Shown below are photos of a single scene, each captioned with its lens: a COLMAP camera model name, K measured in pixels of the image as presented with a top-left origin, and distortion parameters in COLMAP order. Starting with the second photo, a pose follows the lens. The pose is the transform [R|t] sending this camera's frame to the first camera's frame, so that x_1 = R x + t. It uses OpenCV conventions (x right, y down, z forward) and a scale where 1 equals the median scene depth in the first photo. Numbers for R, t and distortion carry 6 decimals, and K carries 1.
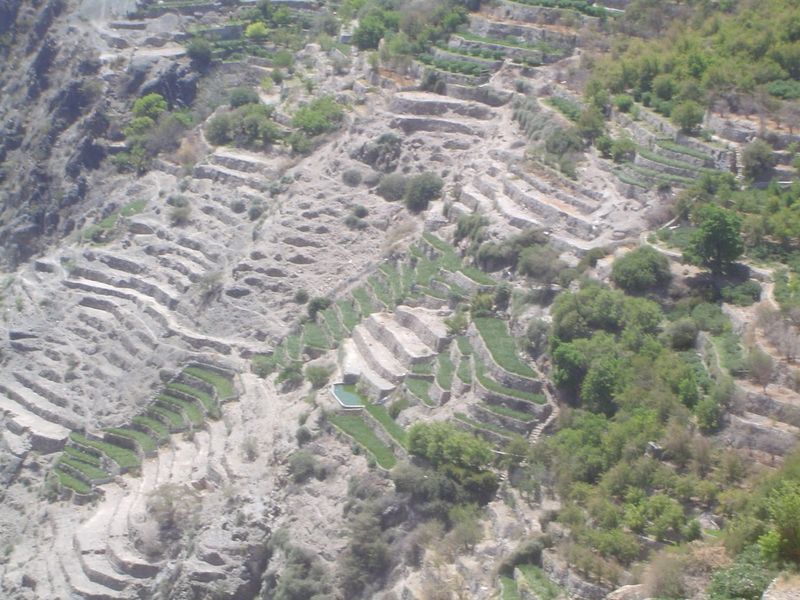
lens RADIAL K [[2694.3, 0, 399.6], [0, 2694.3, 299.9], [0, 0, 1]] dist [-0.205570, 0.000000]
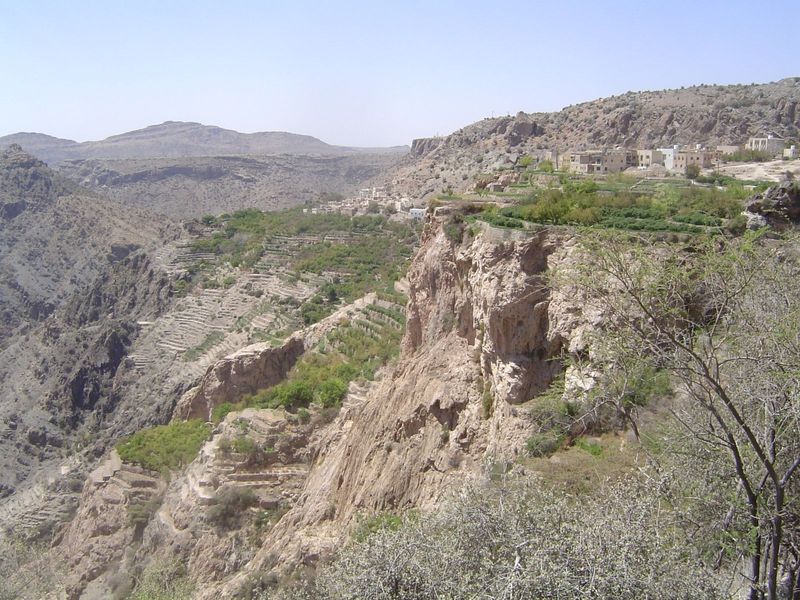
lens RADIAL K [[914.2, 0, 400.5], [0, 914.2, 299.8], [0, 0, 1]] dist [-0.109757, 0.000000]
pose [[0.958779, -0.042289, 0.280988, -0.202443], [0.068071, 0.994252, -0.082634, 0.118370], [-0.275879, 0.098355, 0.956147, -0.570055]]
